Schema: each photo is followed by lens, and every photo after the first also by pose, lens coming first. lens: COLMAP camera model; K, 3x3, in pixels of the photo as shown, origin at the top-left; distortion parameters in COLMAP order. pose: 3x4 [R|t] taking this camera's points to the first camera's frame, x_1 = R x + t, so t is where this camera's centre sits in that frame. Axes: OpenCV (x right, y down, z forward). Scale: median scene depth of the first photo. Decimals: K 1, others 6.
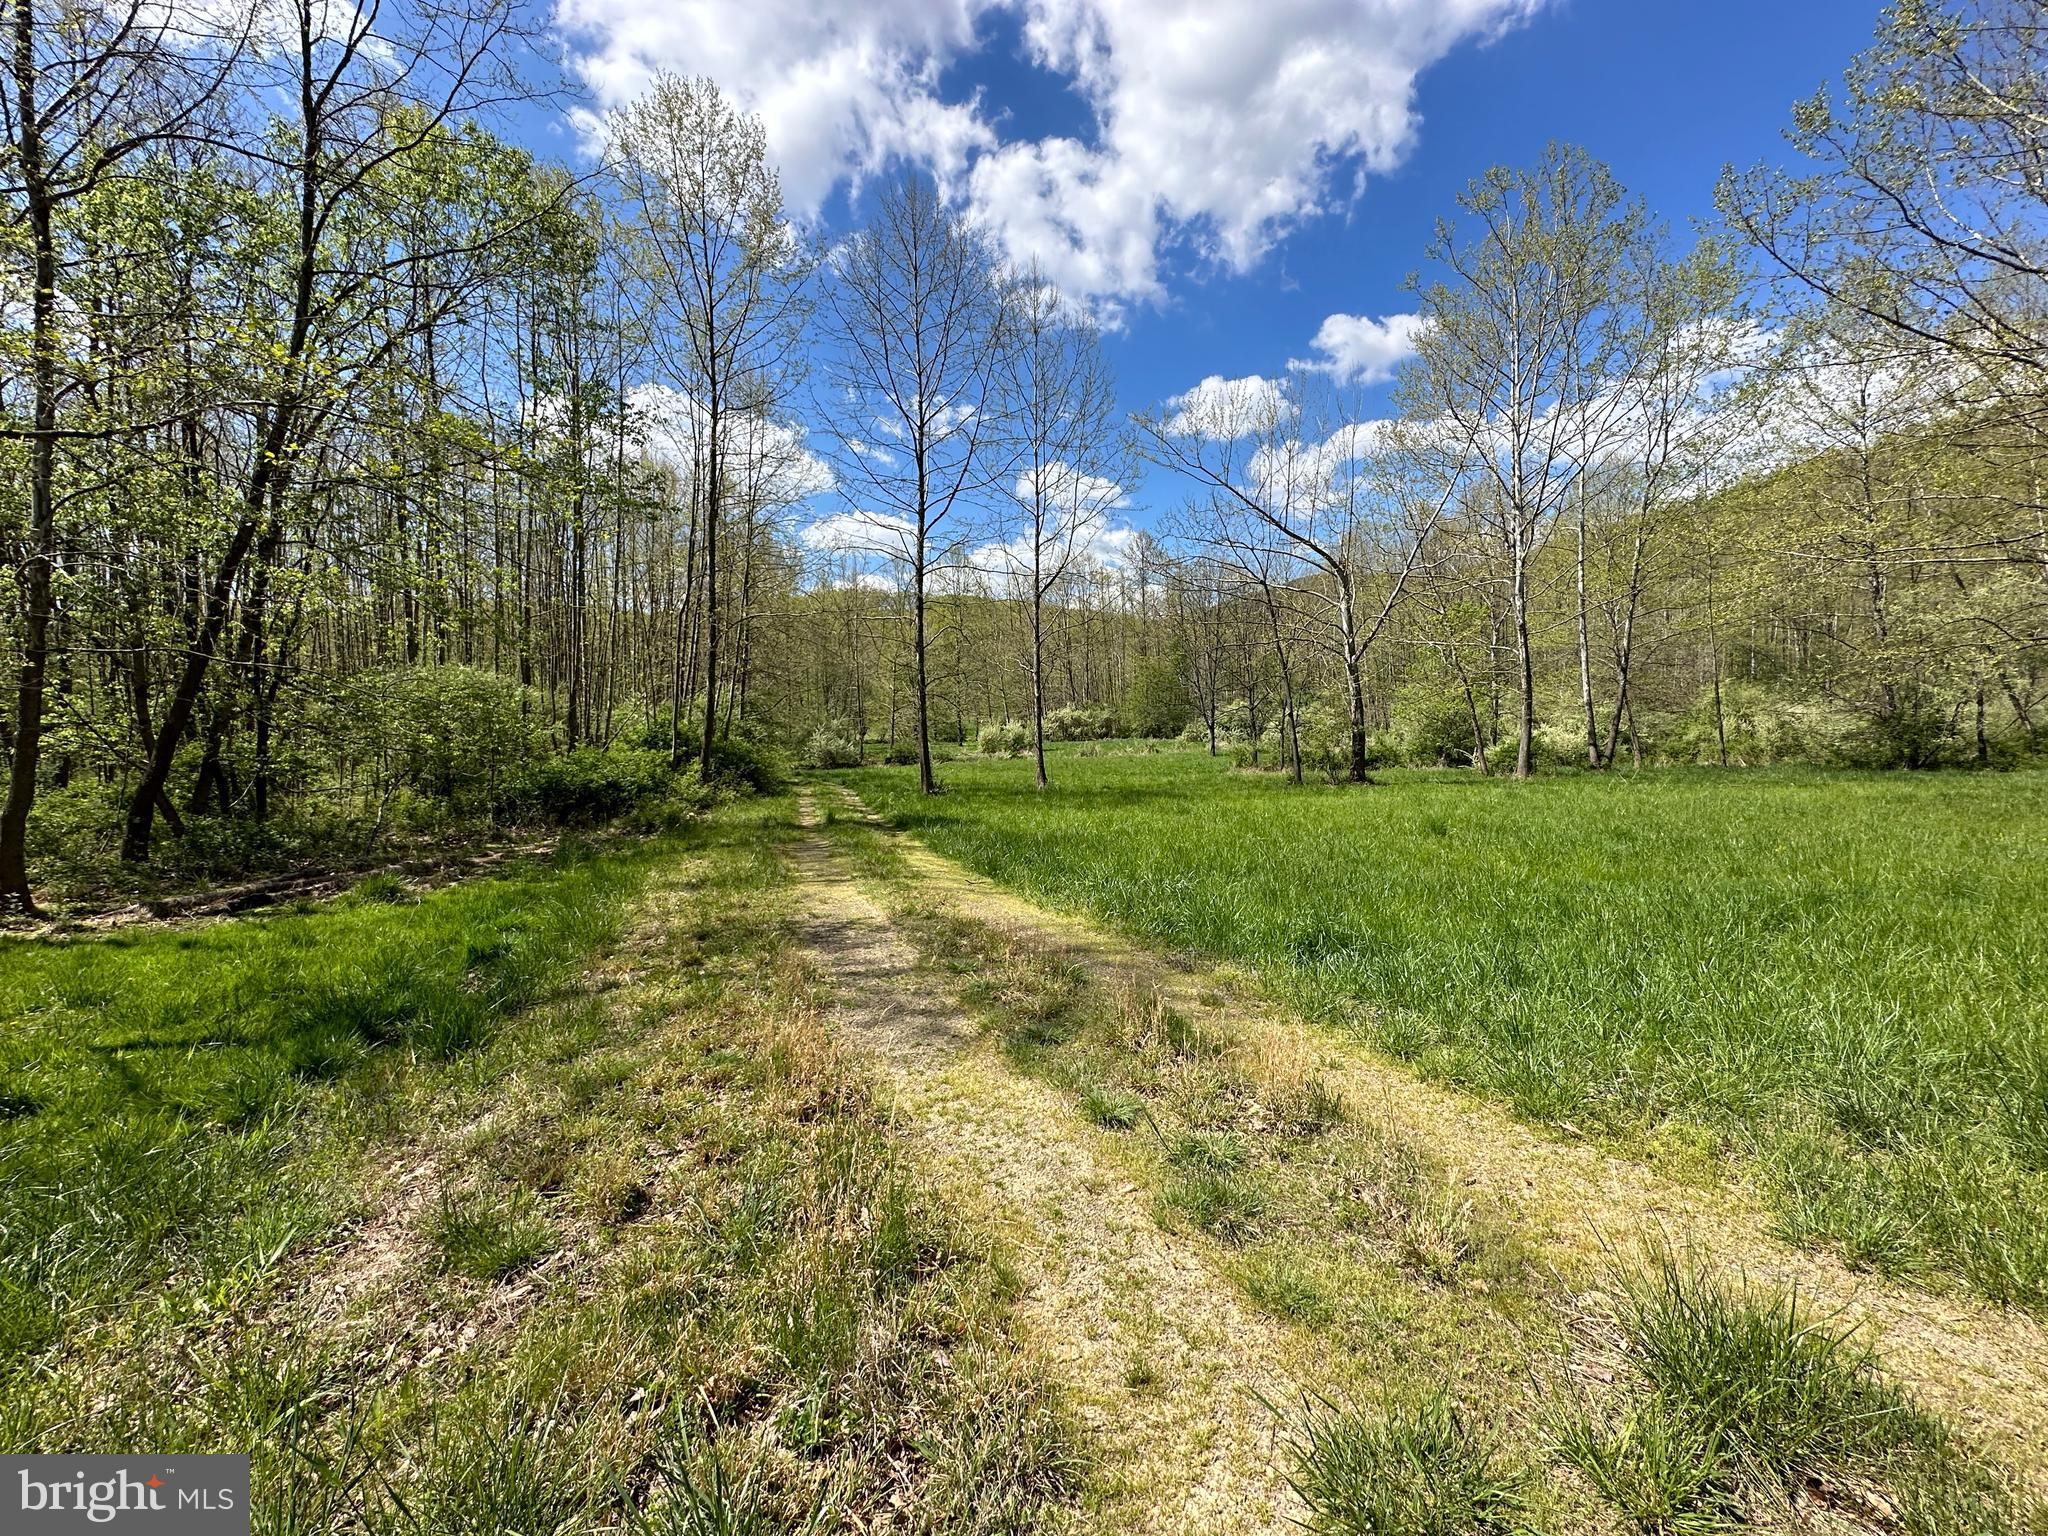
lens RADIAL K [[809.7, 0, 1024.1], [0, 809.7, 768.7], [0, 0, 1]] dist [-0.006834, 0.000761]
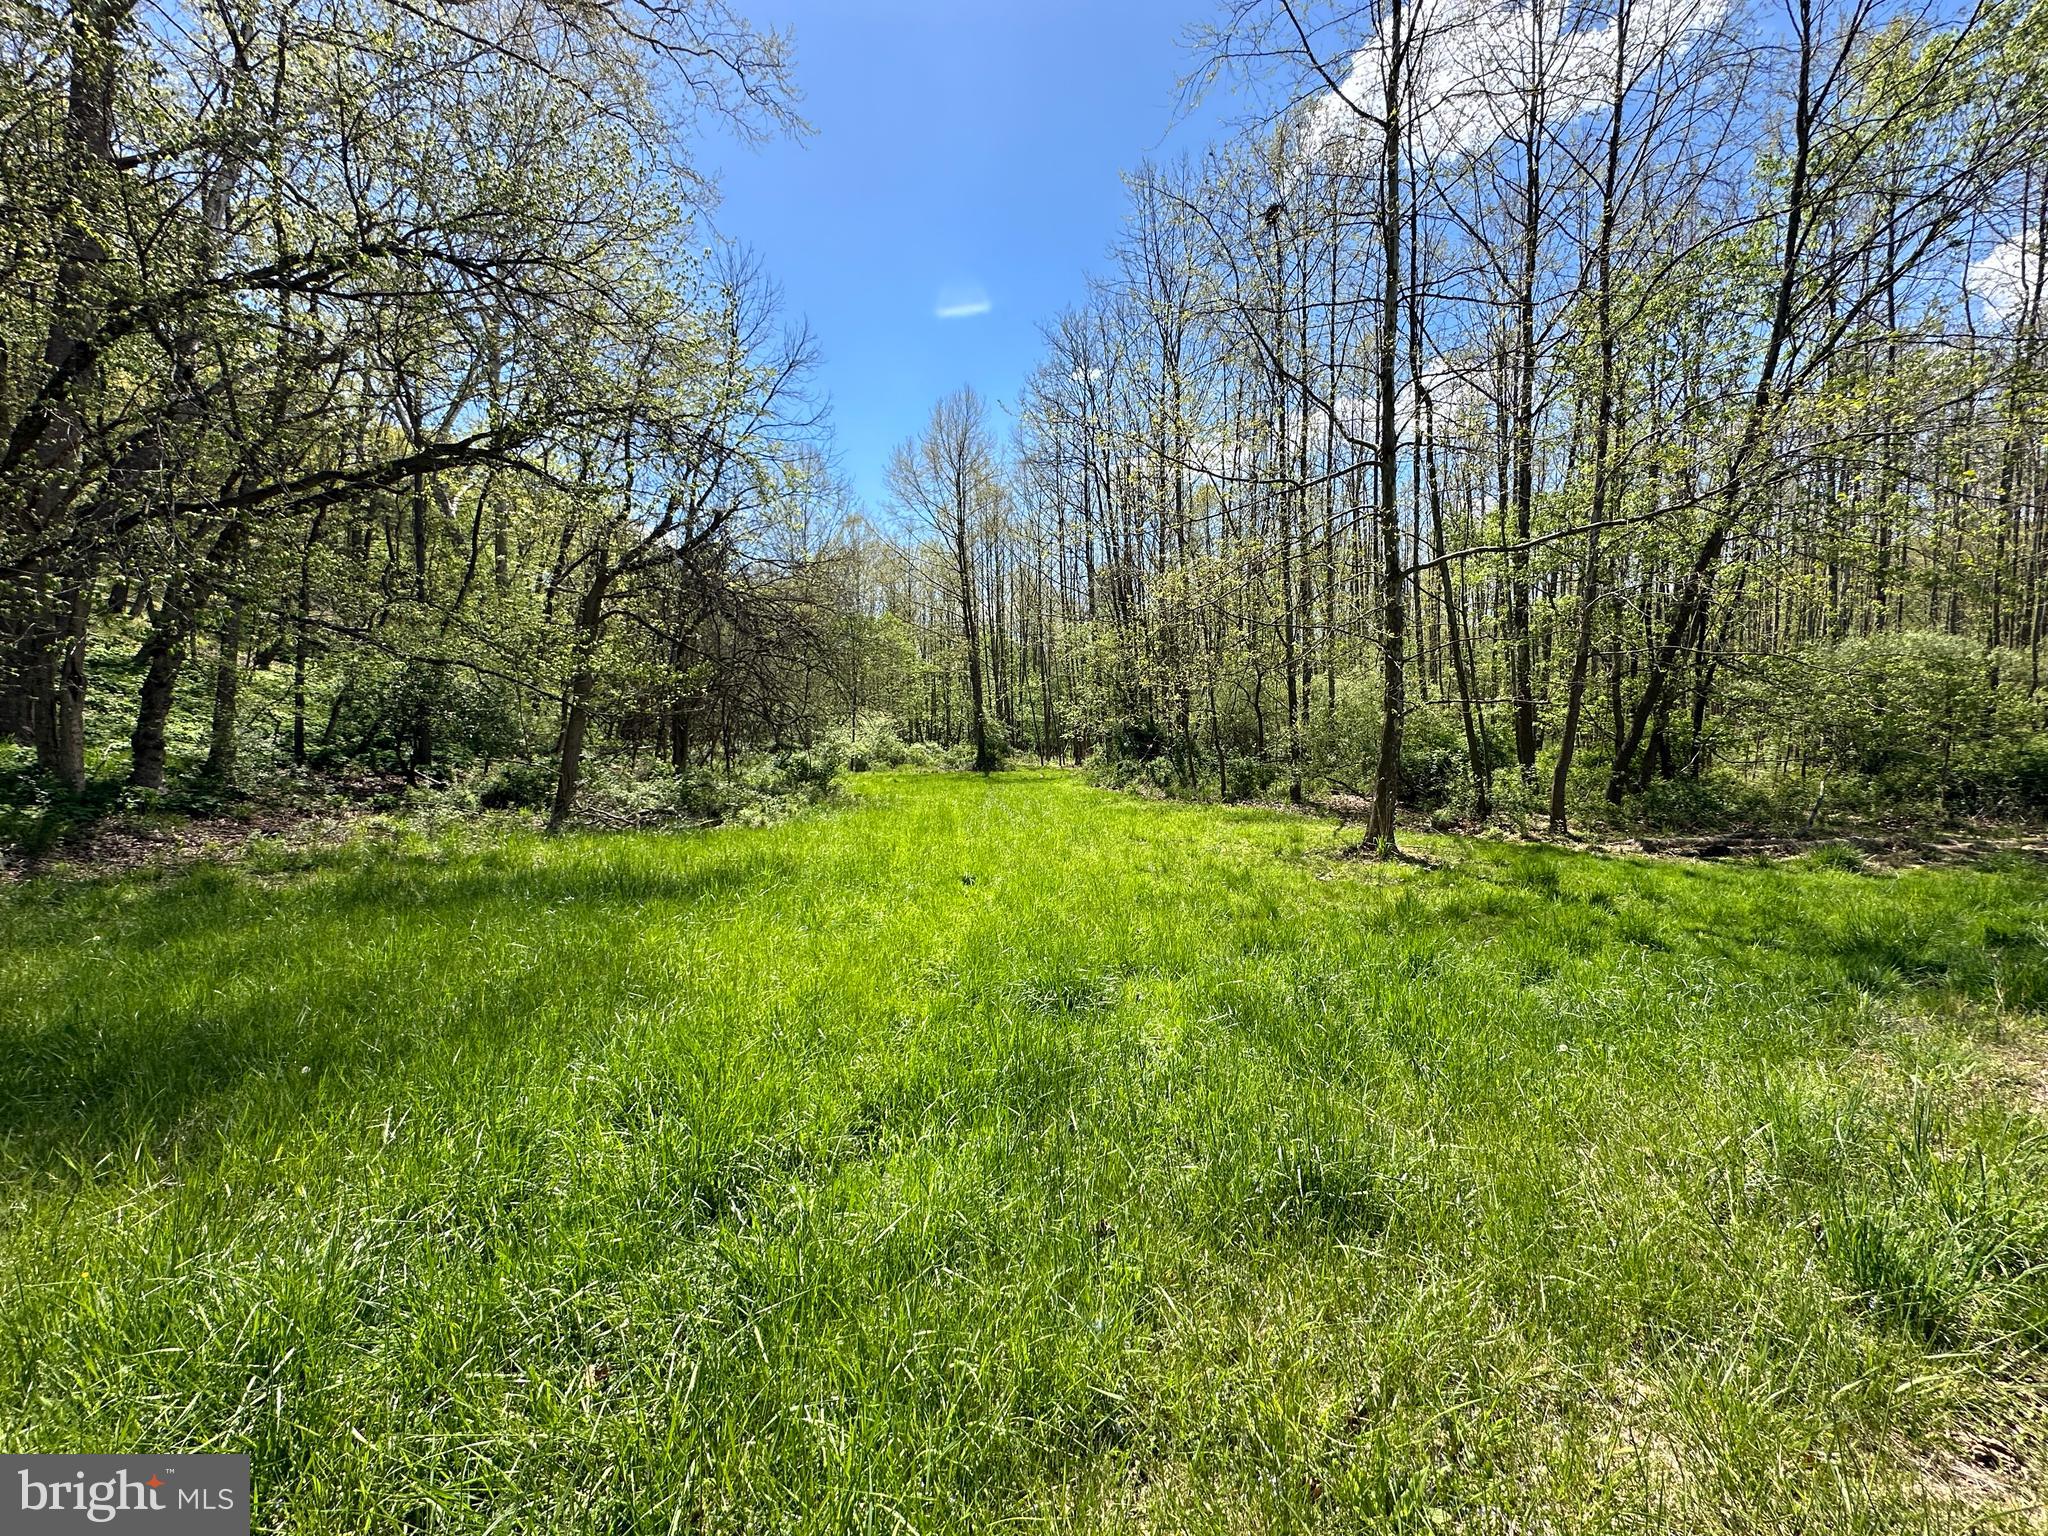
lens RADIAL K [[809.7, 0, 1023.6], [0, 809.7, 779.5], [0, 0, 1]] dist [-0.006834, 0.000761]
pose [[0.170528, 0.075075, -0.982489, 0.054007], [-0.025193, 0.997100, 0.071819, -0.004496], [0.985031, 0.012504, 0.171925, -0.231956]]
